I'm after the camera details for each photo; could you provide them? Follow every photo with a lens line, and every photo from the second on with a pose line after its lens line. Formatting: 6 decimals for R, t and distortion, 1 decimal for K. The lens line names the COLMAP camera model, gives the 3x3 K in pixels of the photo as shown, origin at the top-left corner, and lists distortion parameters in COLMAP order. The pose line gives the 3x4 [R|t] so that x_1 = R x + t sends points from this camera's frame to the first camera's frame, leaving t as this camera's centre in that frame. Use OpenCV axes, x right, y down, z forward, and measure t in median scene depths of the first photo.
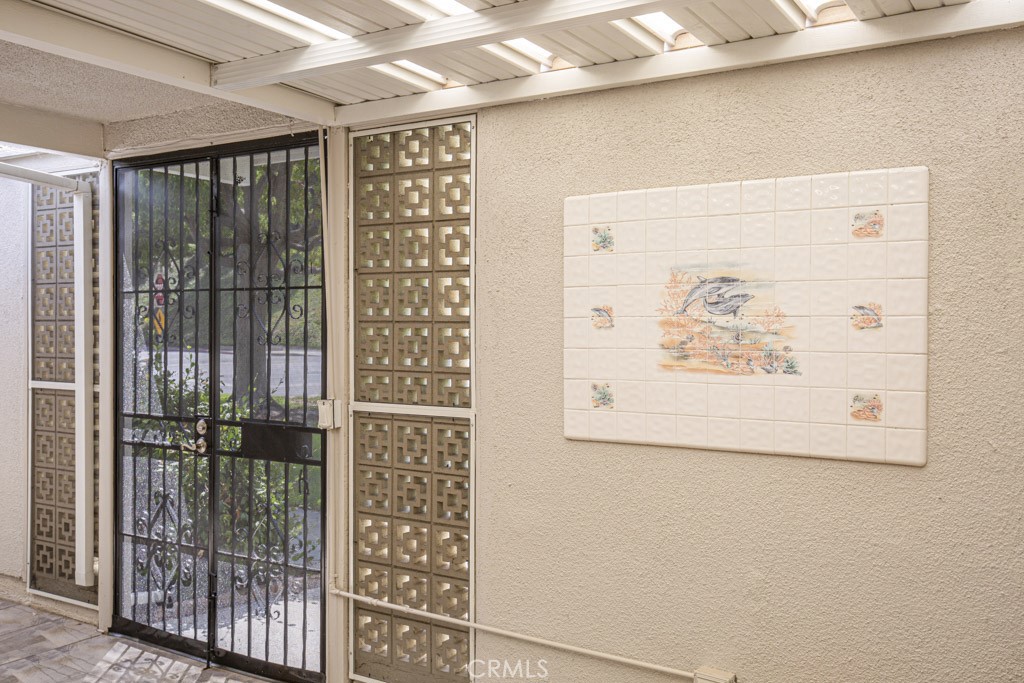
lens RADIAL K [[939.4, 0, 509.2], [0, 939.4, 350.7], [0, 0, 1]] dist [-0.035739, 0.000000]
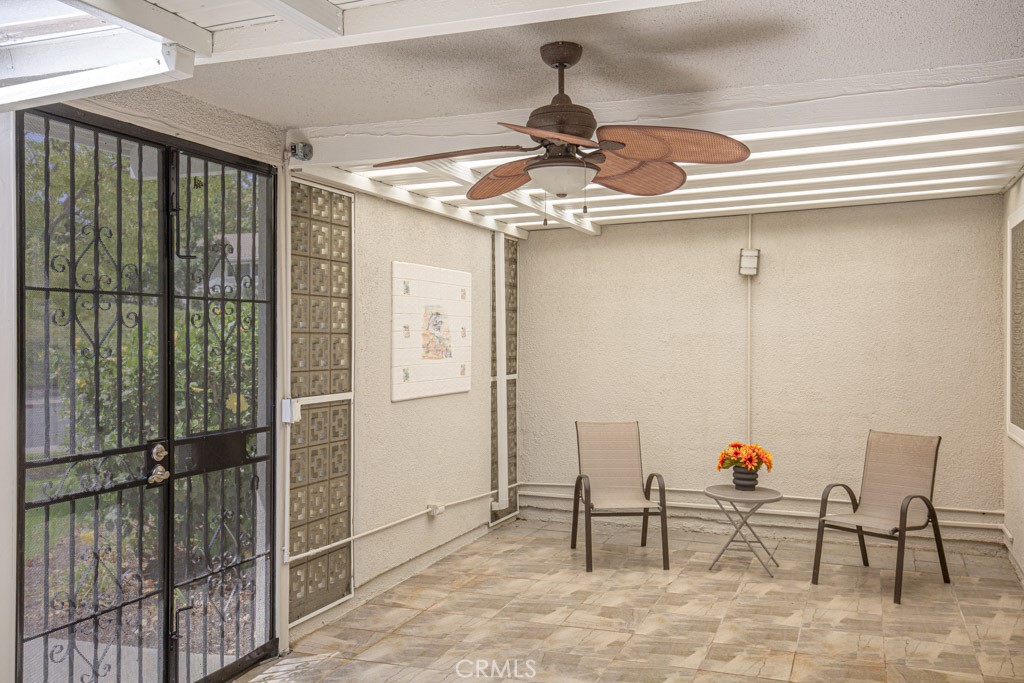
lens RADIAL K [[939.4, 0, 511.1], [0, 939.4, 340.2], [0, 0, 1]] dist [-0.035739, 0.000000]
pose [[-0.198948, -0.010935, 0.979949, -1.109903], [0.016705, 0.999755, 0.014548, -0.026810], [-0.979868, 0.019265, -0.198716, 0.759448]]
